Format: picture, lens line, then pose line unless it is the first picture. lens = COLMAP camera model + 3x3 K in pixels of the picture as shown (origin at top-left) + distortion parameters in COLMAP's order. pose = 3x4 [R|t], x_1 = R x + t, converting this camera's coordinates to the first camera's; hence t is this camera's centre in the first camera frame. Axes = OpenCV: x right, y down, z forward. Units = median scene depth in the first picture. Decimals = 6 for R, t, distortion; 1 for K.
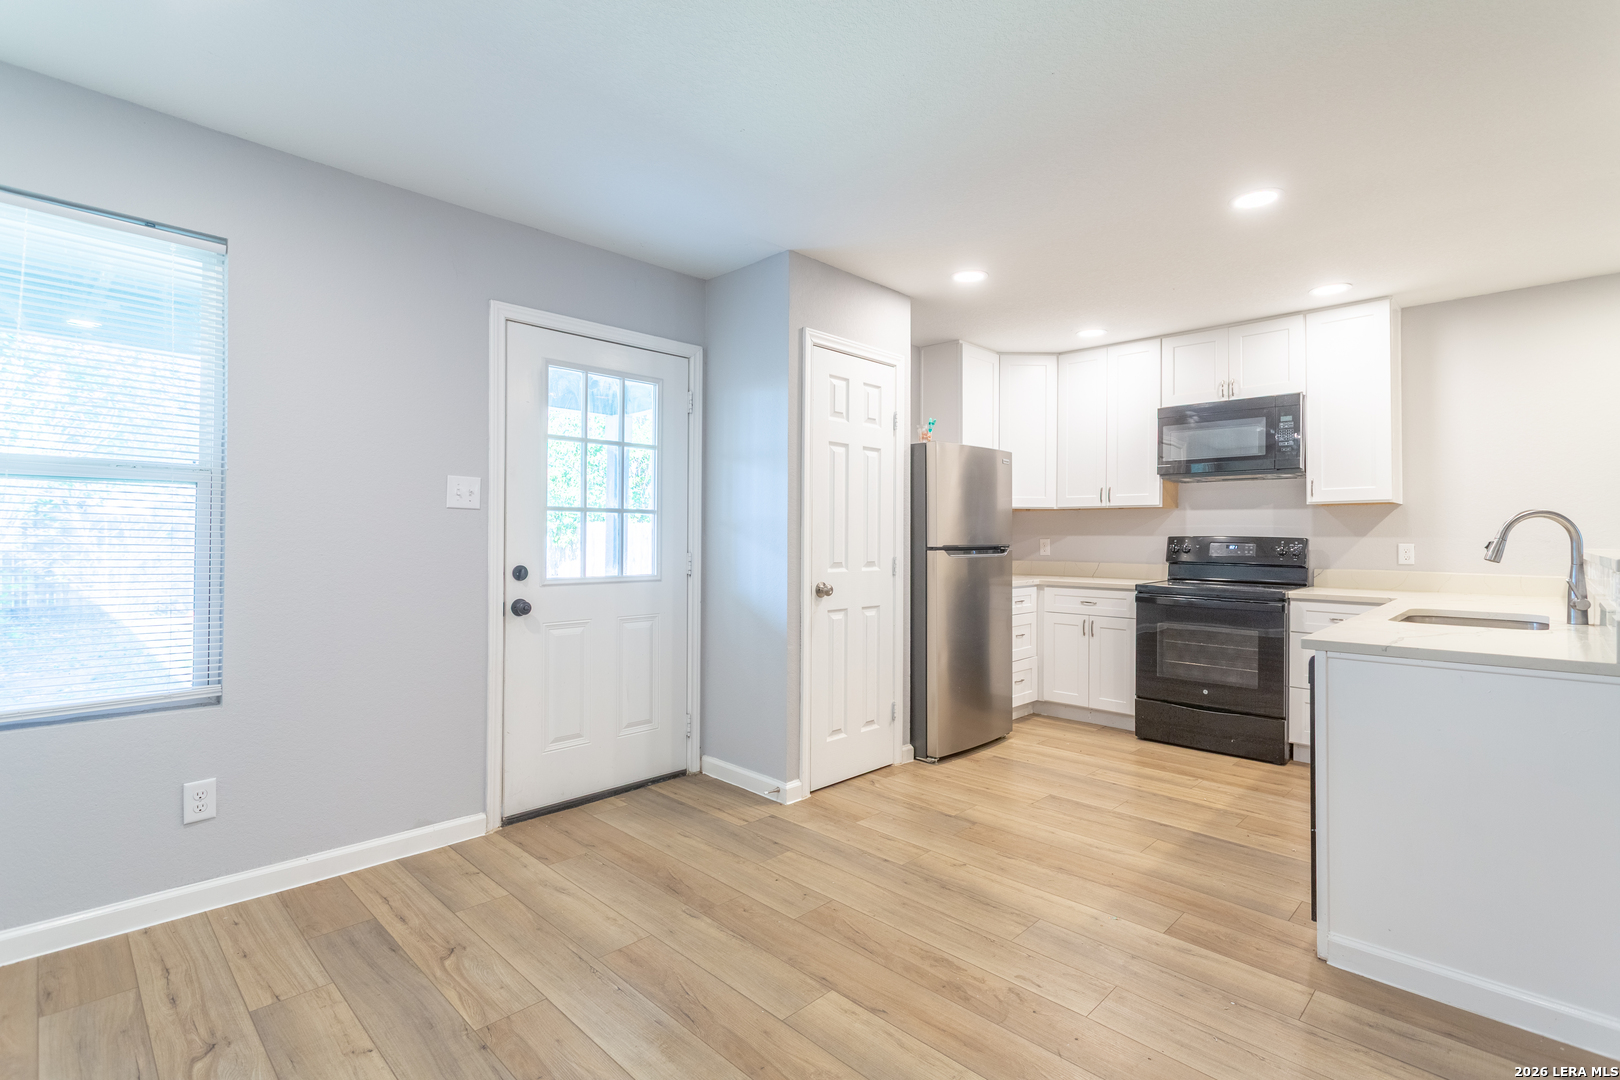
lens RADIAL K [[757.4, 0, 811.5], [0, 757.4, 530.5], [0, 0, 1]] dist [0.002430, 0.000288]
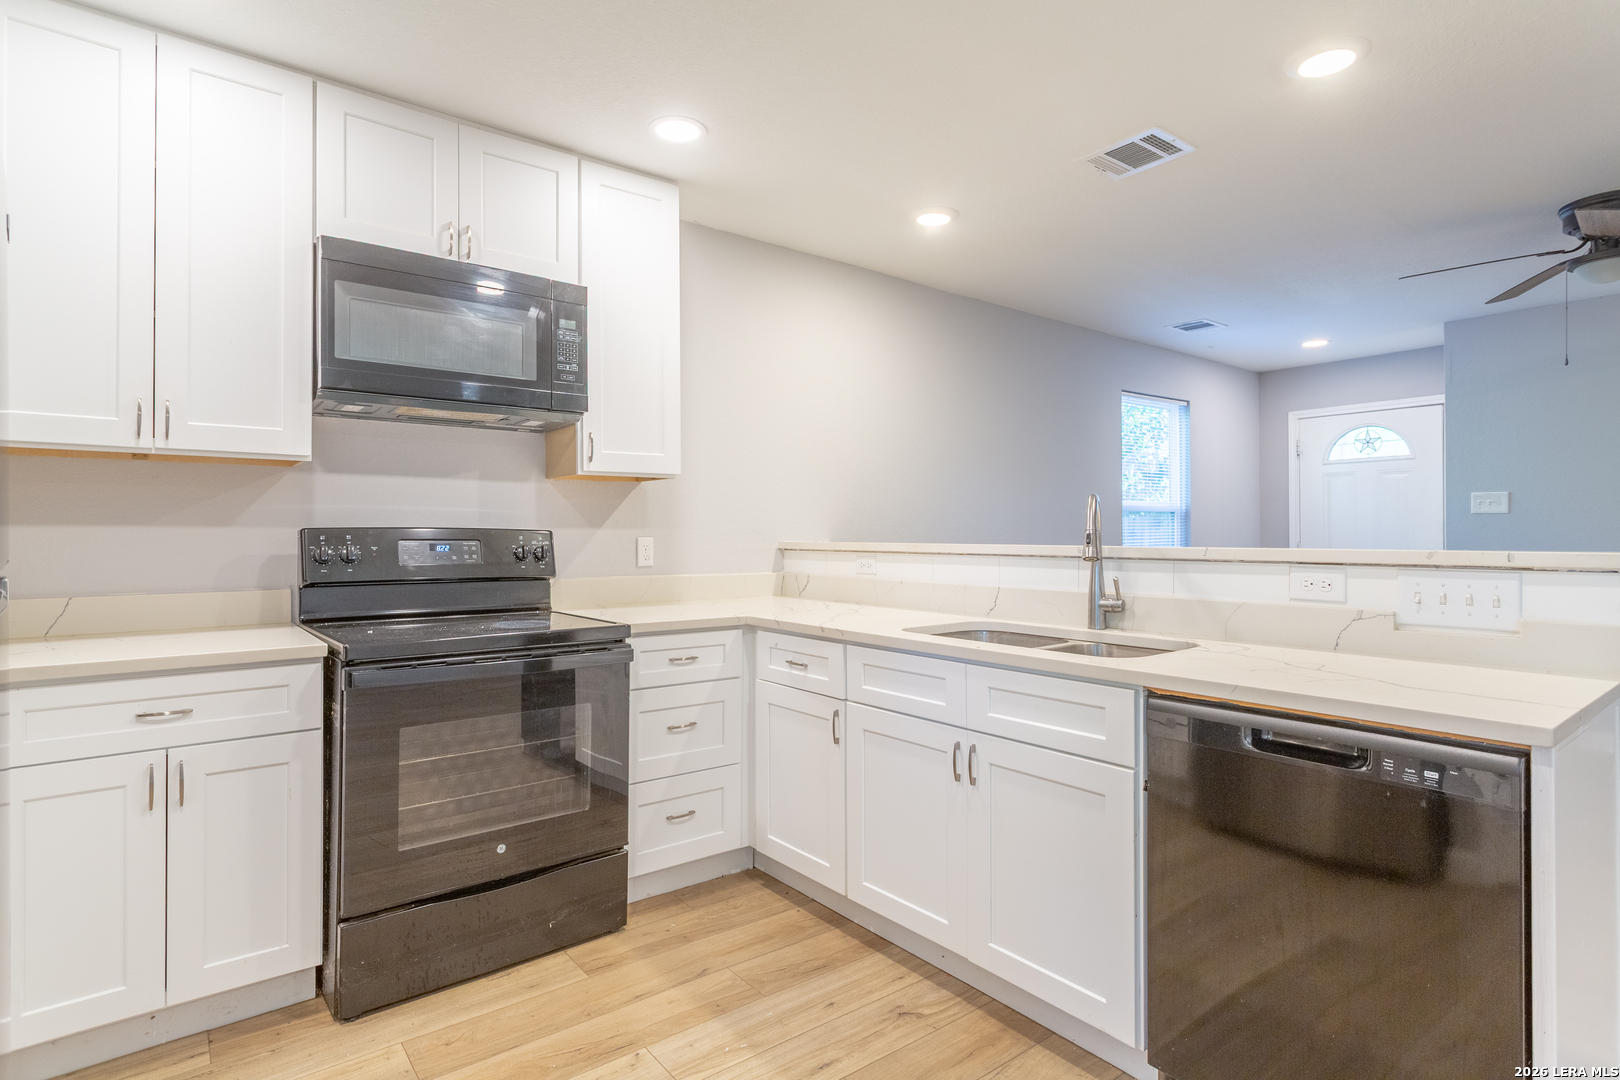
lens RADIAL K [[830.0, 0, 811.0], [0, 830.0, 530.2], [0, 0, 1]] dist [-0.005105, 0.002862]
pose [[0.124634, -0.003077, 0.992198, 0.019144], [-0.007086, 0.999967, 0.003992, 0.005686], [-0.992178, -0.007529, 0.124608, 0.720196]]
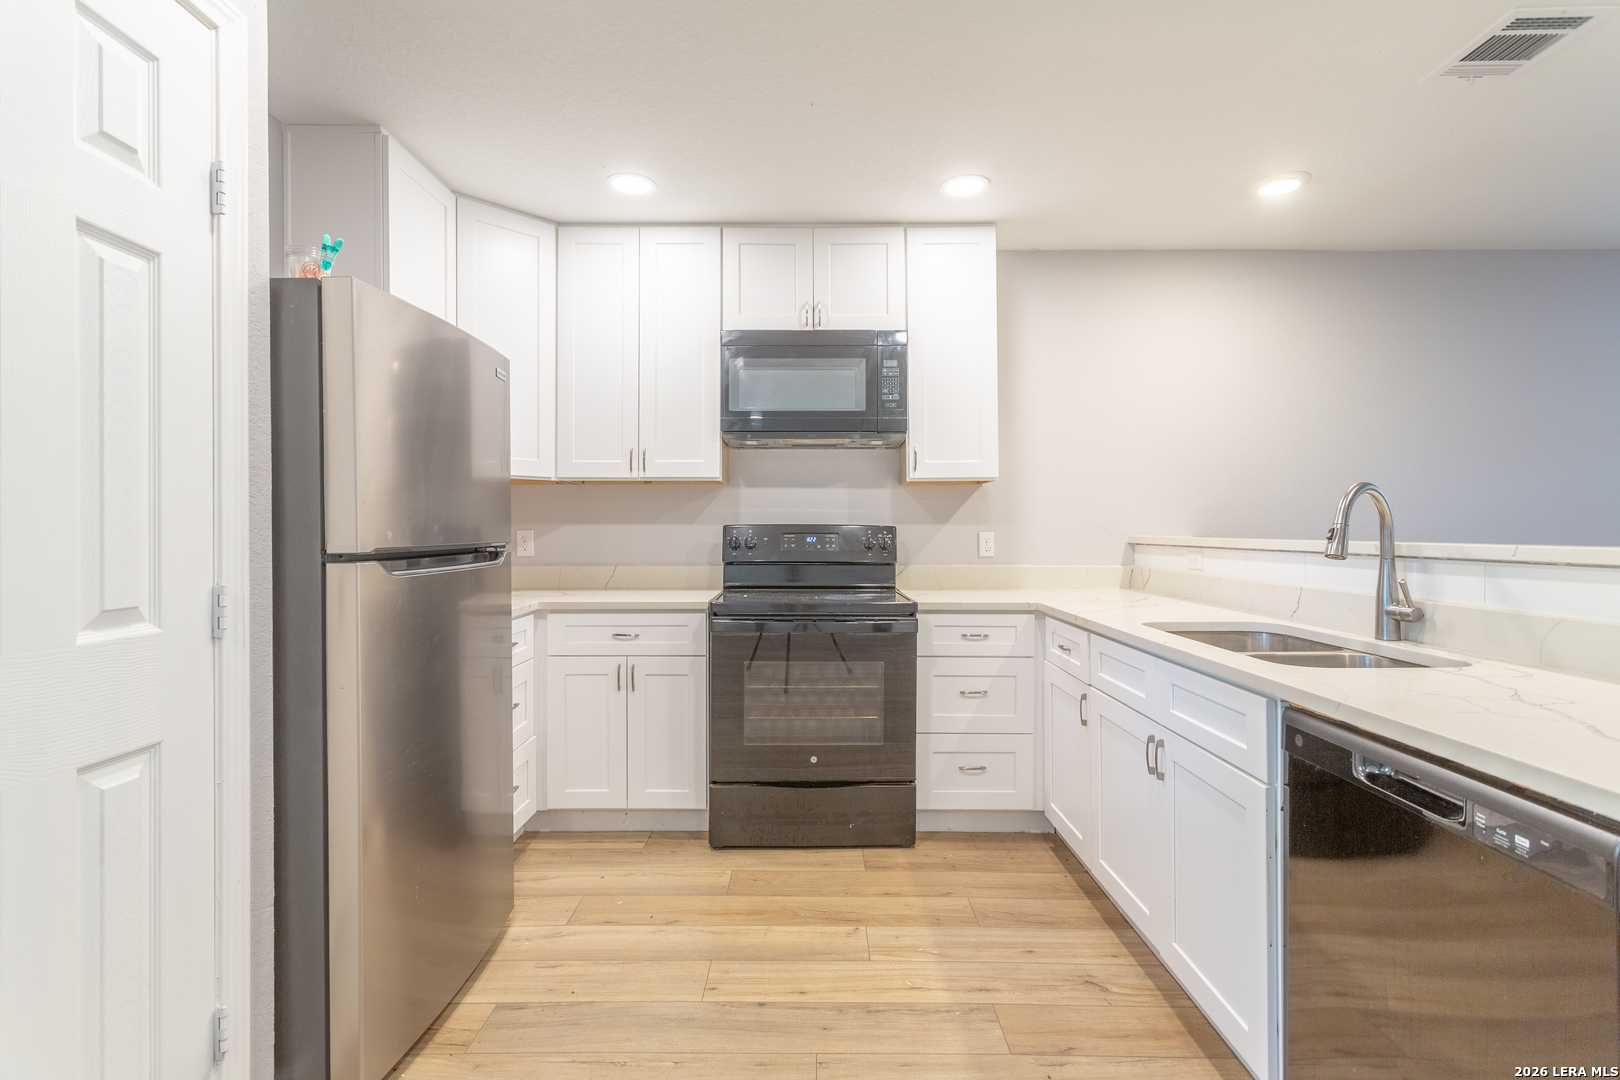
lens RADIAL K [[757.4, 0, 811.5], [0, 757.4, 530.5], [0, 0, 1]] dist [0.002430, 0.000288]
pose [[0.716551, -0.008744, 0.697480, 0.057257], [0.000057, 0.999922, 0.012478, 0.004856], [-0.697534, -0.008901, 0.716496, 0.515752]]
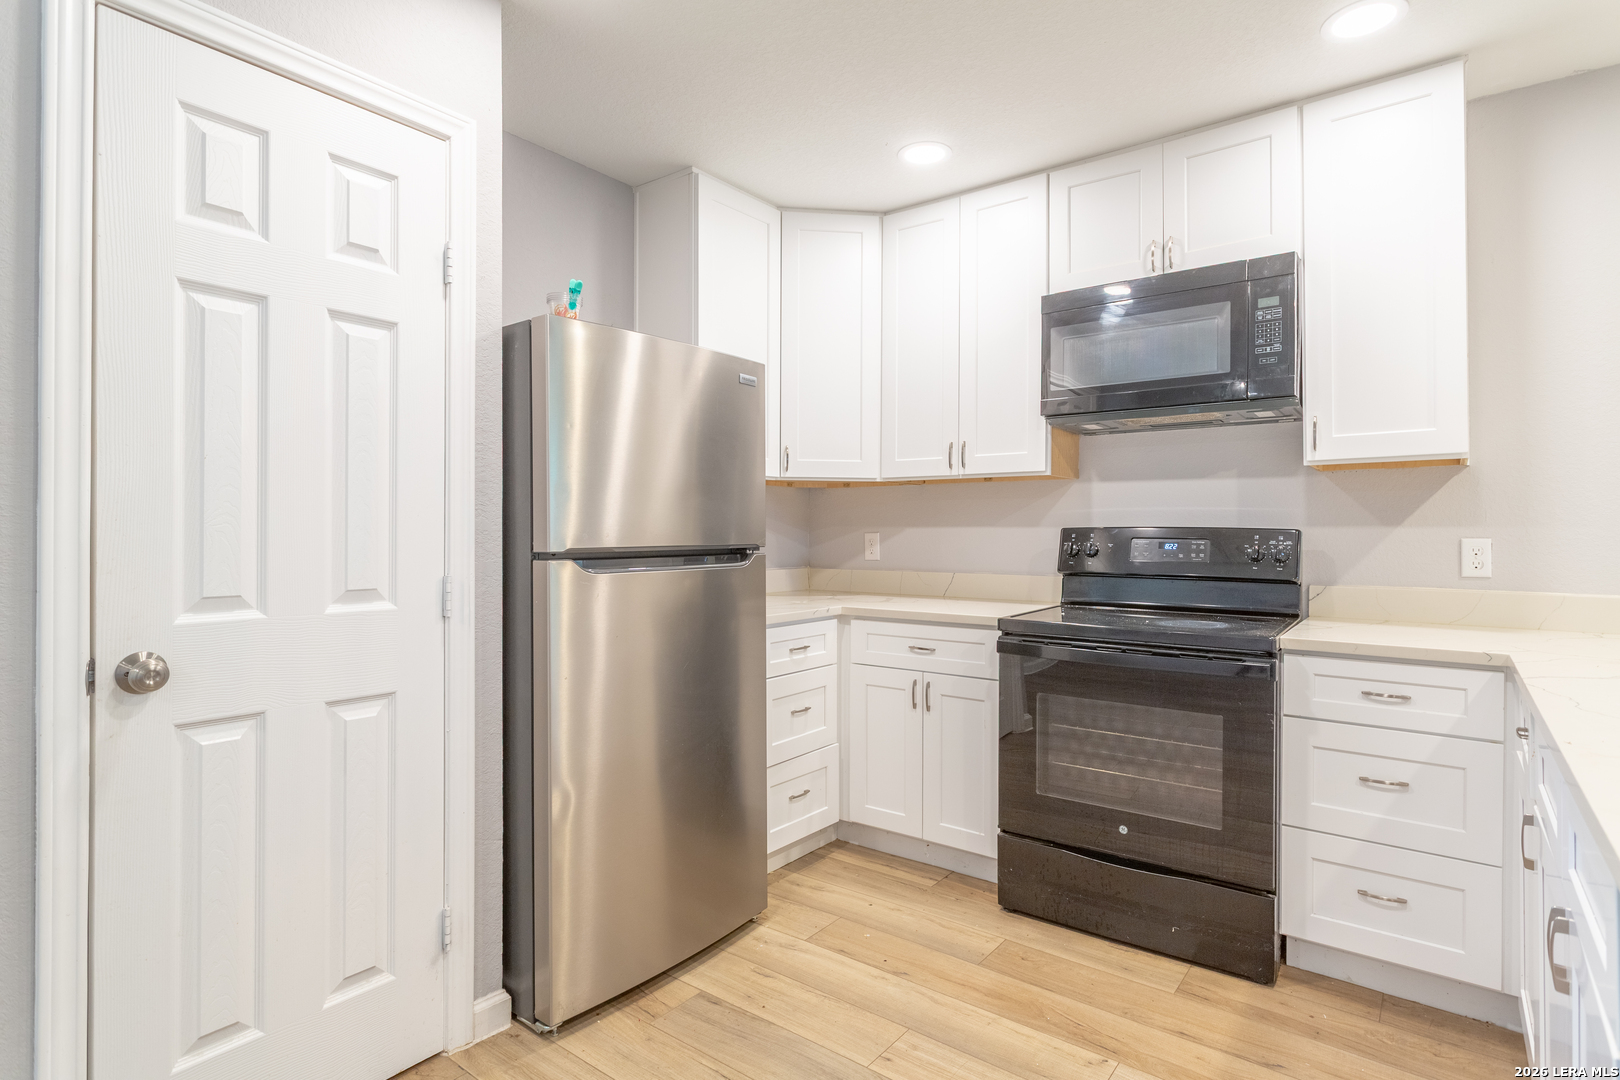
lens RADIAL K [[830.0, 0, 811.0], [0, 830.0, 530.2], [0, 0, 1]] dist [-0.005105, 0.002862]
pose [[0.993005, -0.004230, 0.117997, 0.237952], [0.003458, 0.999971, 0.006748, 0.005395], [-0.118022, -0.006293, 0.992991, 0.456746]]
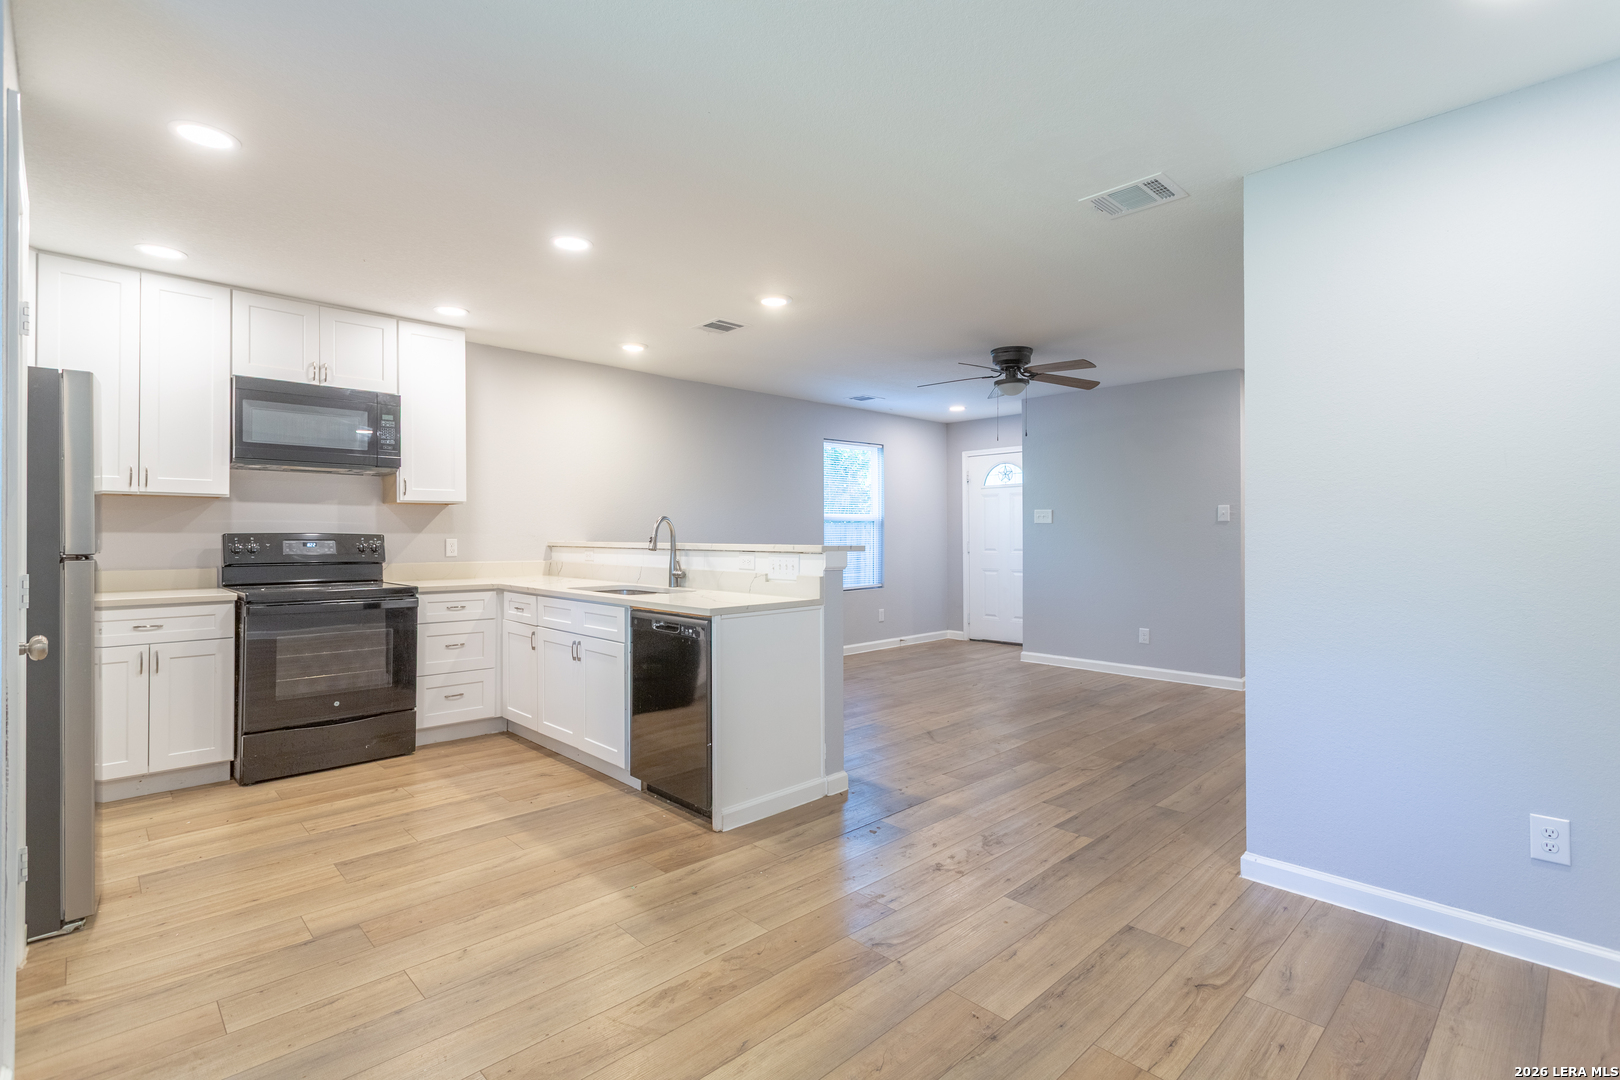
lens RADIAL K [[757.4, 0, 811.5], [0, 757.4, 530.5], [0, 0, 1]] dist [0.002430, 0.000288]
pose [[0.024313, -0.000951, 0.999704, -0.371223], [-0.008417, 0.999964, 0.001156, -0.001793], [-0.999669, -0.008442, 0.024304, 0.395982]]
